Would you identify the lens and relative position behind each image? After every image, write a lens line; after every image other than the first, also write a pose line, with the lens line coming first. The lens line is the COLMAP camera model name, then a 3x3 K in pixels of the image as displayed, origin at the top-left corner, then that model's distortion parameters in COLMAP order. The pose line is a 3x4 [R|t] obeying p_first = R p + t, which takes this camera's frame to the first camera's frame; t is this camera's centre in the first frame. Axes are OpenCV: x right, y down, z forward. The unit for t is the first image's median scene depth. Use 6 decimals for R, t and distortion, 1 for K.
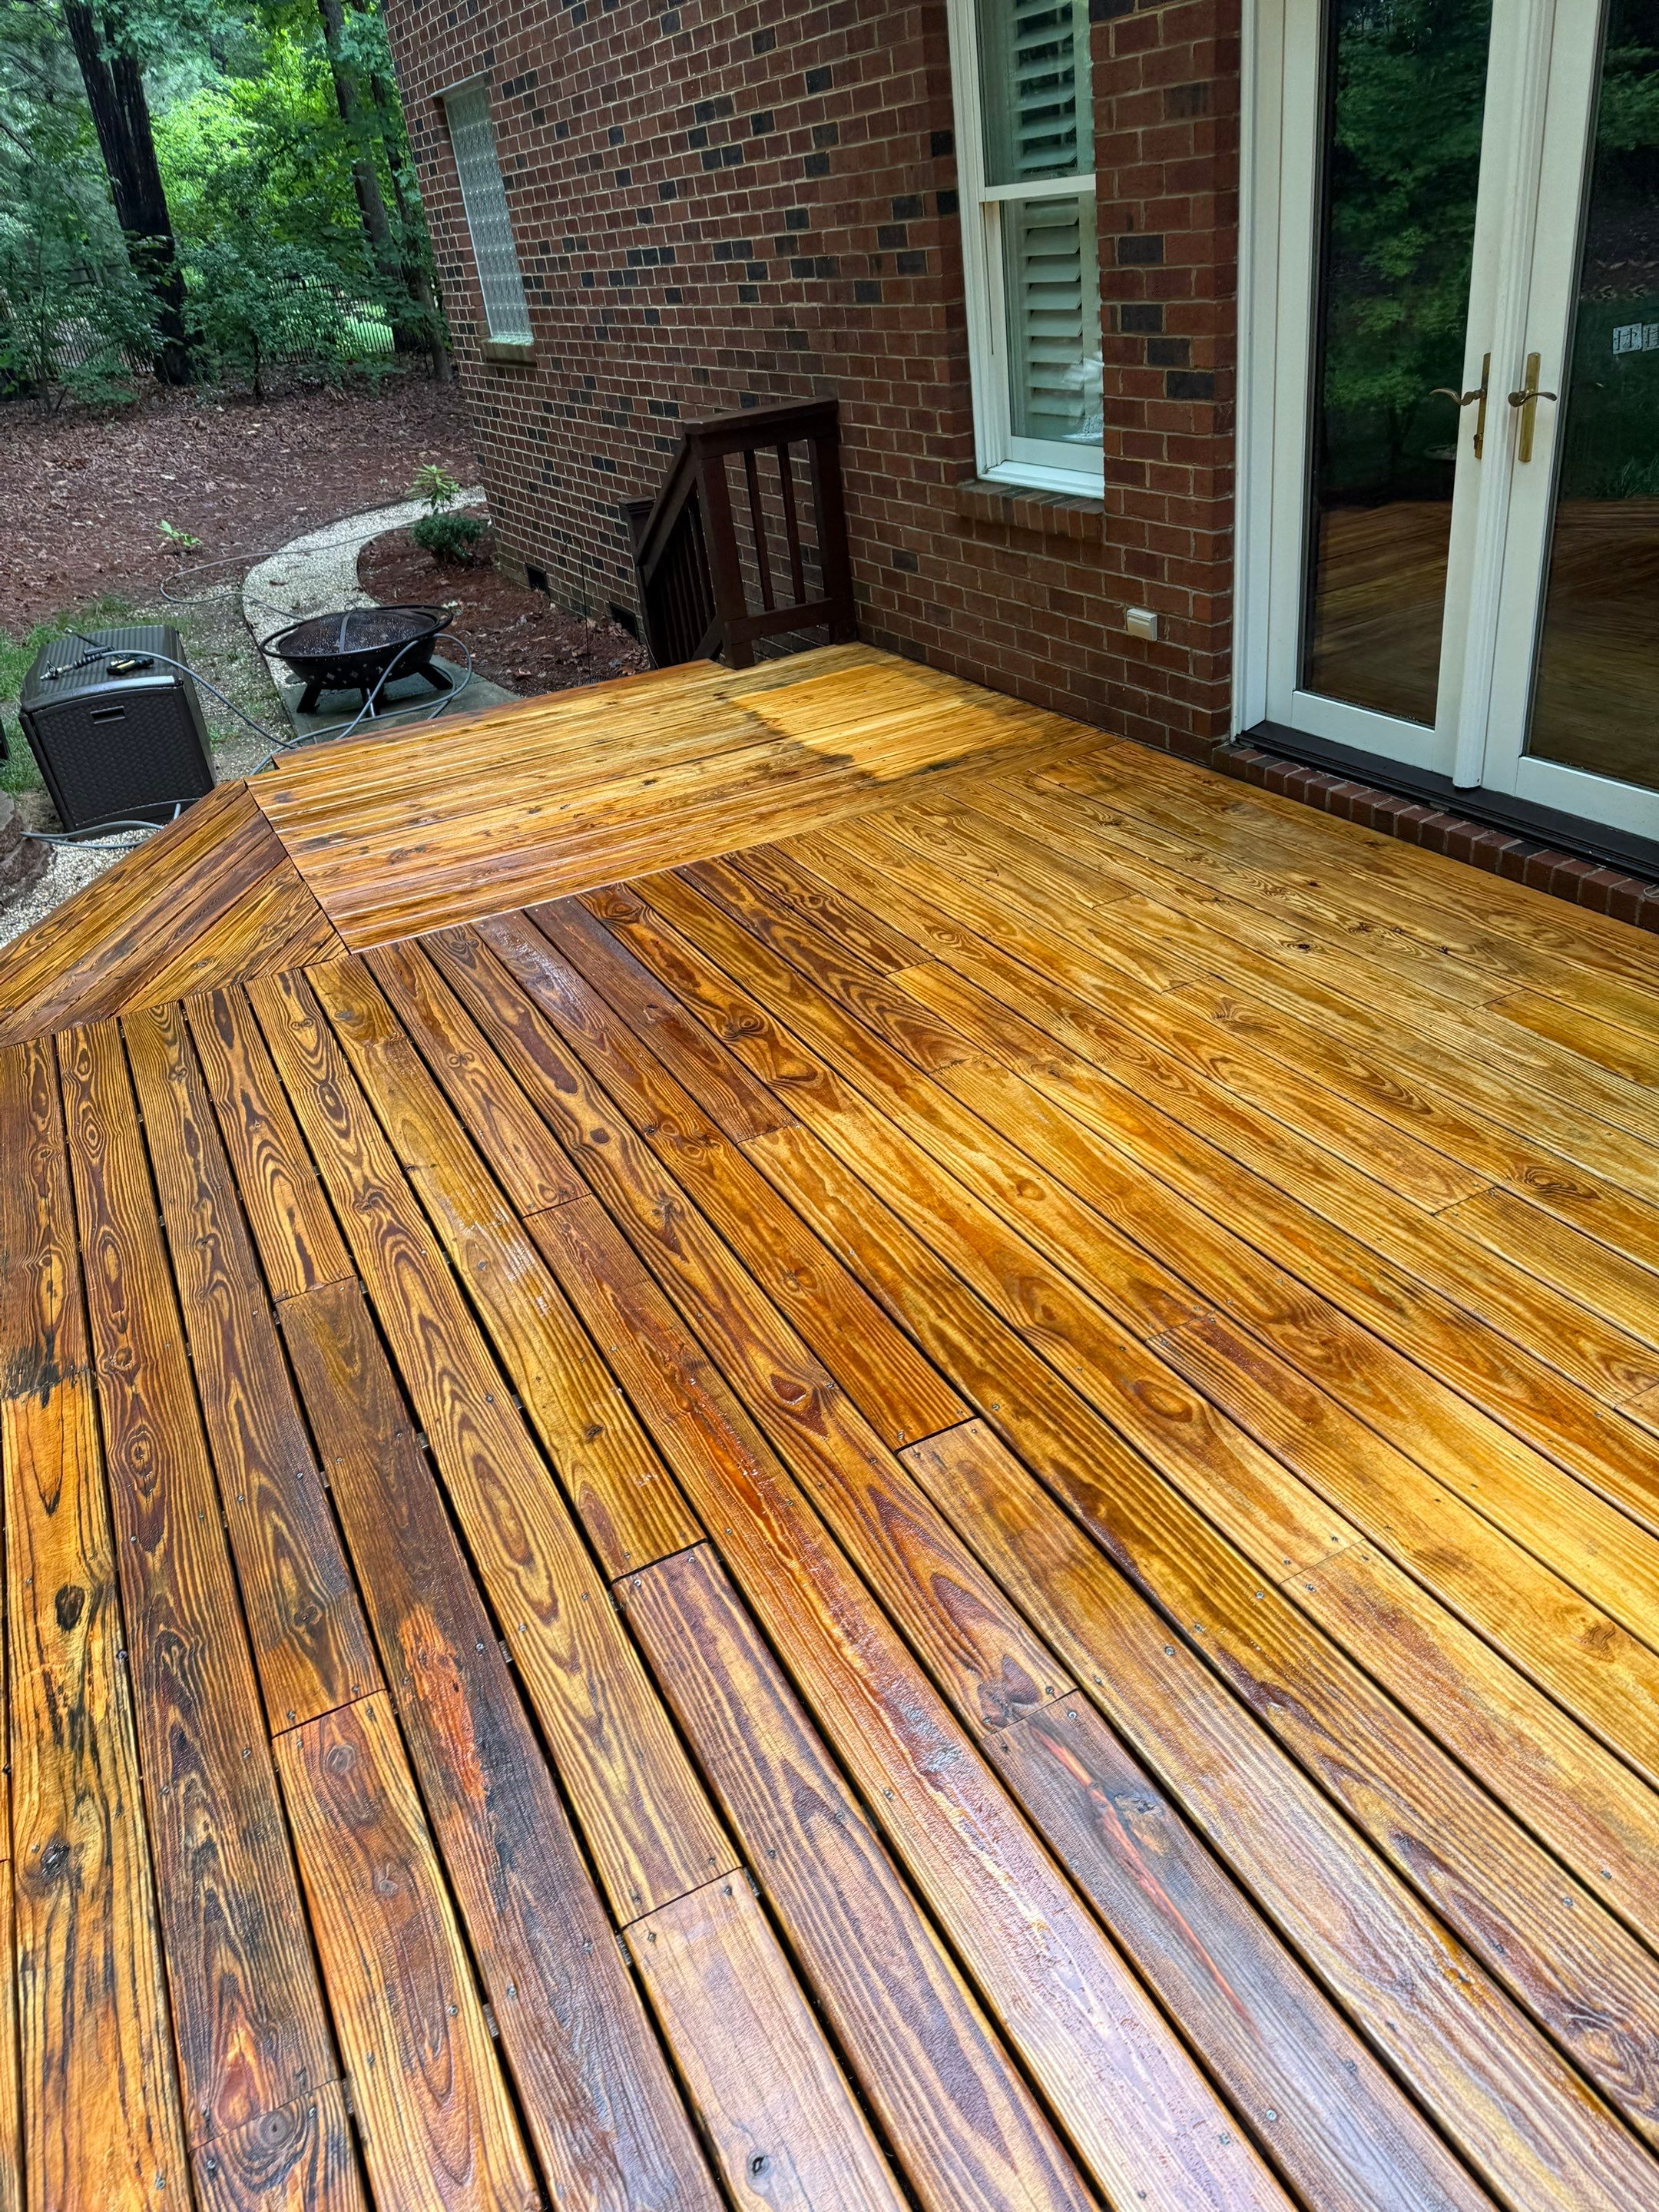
lens RADIAL K [[1567.9, 0, 833.1], [0, 1567.9, 1105.6], [0, 0, 1]] dist [0.054714, -0.064067]
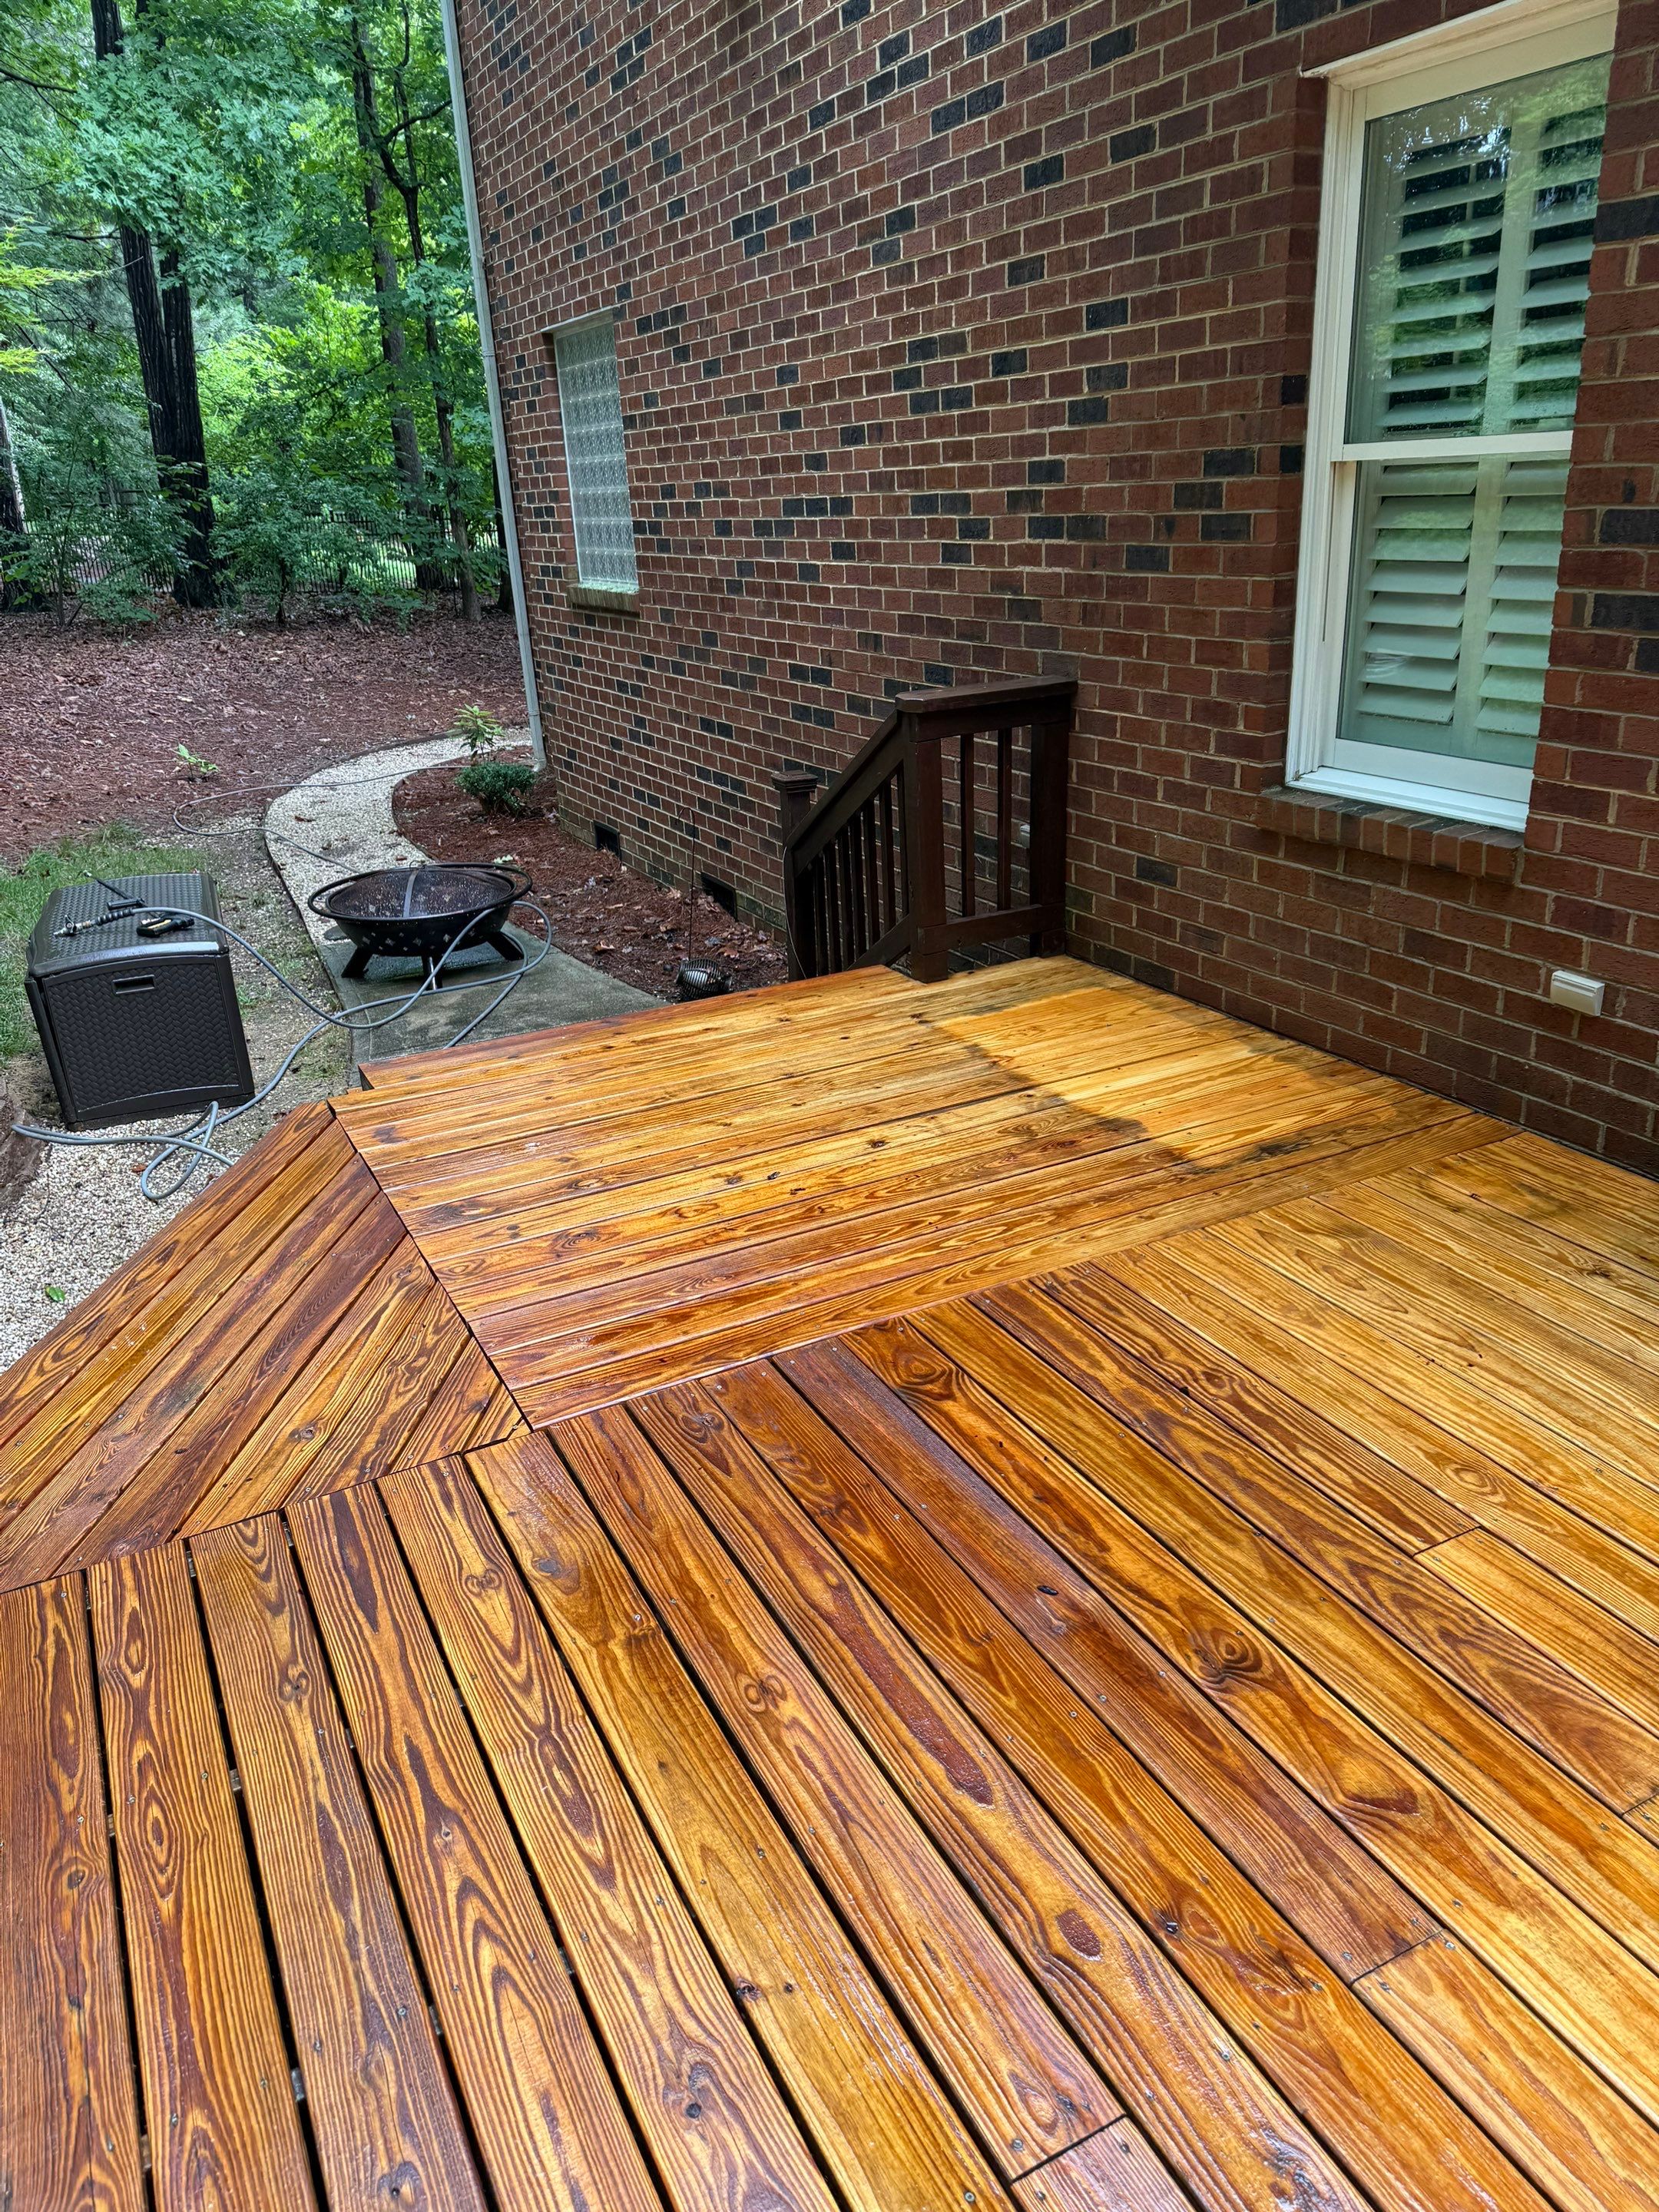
lens RADIAL K [[1567.9, 0, 815.8], [0, 1567.9, 1120.6], [0, 0, 1]] dist [0.054714, -0.064067]
pose [[0.998255, 0.052489, 0.027051, -0.186835], [-0.048403, 0.989759, -0.134292, -0.127237], [-0.033823, 0.132748, 0.990573, 0.276916]]
